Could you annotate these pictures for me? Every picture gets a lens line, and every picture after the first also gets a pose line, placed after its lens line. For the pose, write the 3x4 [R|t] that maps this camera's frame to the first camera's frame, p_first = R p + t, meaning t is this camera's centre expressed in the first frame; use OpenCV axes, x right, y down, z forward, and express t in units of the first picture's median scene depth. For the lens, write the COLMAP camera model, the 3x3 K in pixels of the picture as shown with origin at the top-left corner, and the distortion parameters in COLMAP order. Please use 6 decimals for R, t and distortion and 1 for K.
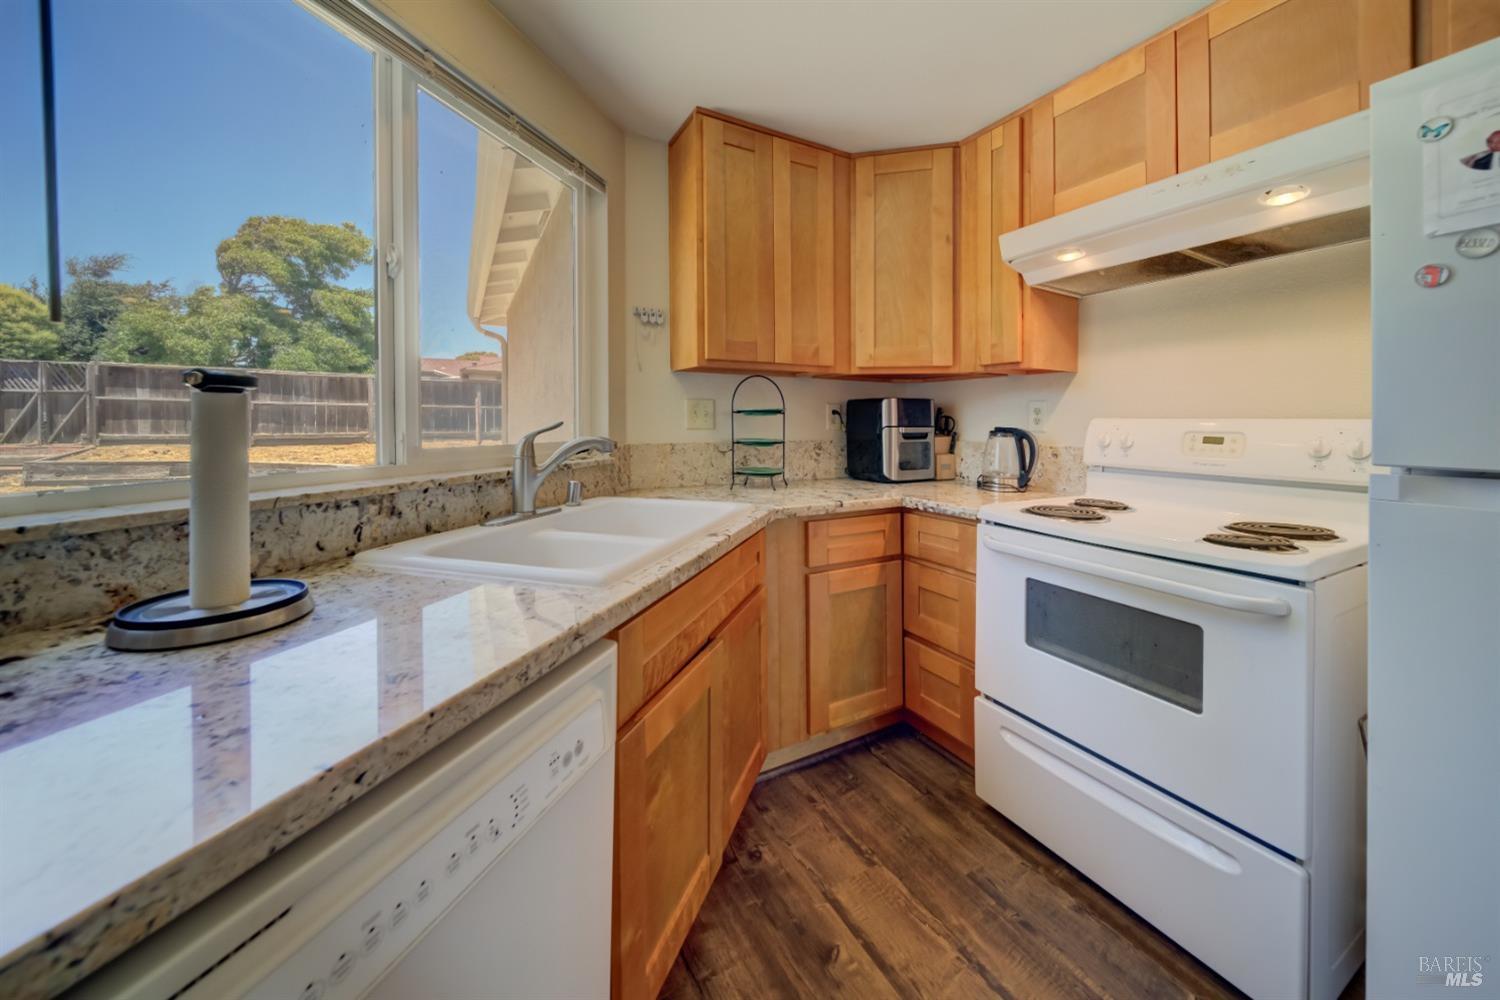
lens RADIAL K [[569.2, 0, 782.7], [0, 569.2, 424.5], [0, 0, 1]] dist [-0.002791, -0.000876]
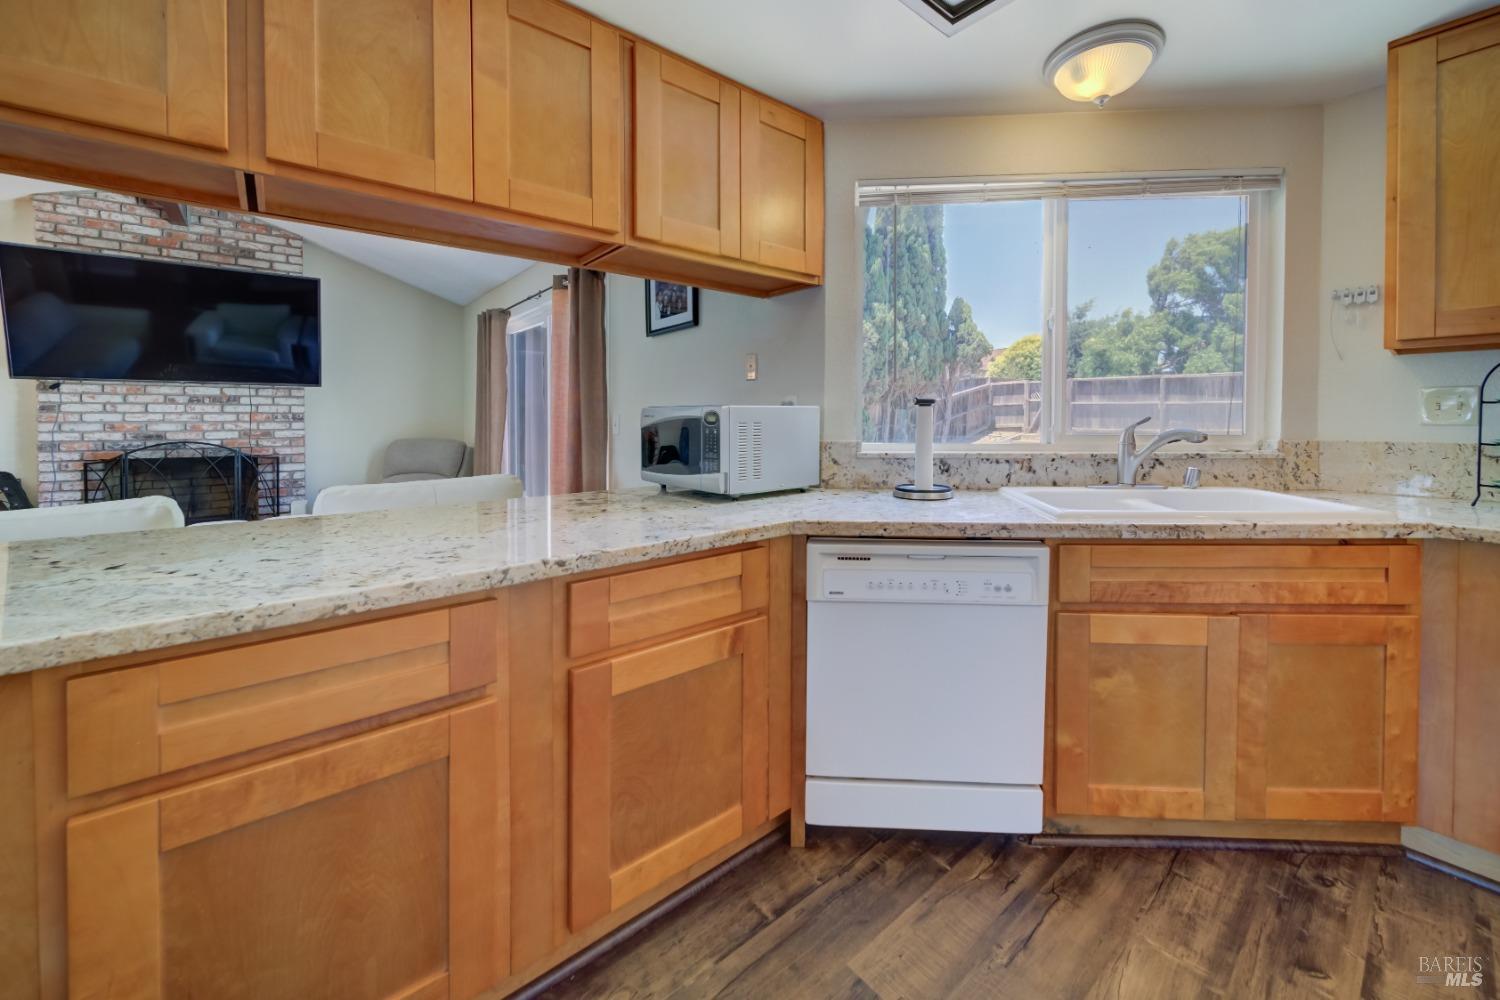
lens RADIAL K [[569.2, 0, 782.7], [0, 569.2, 424.5], [0, 0, 1]] dist [-0.002791, -0.000876]
pose [[0.183474, 0.006199, -0.983005, 0.463692], [-0.002030, 0.999980, 0.005927, 0.004123], [0.983023, 0.000908, 0.183483, -0.029453]]
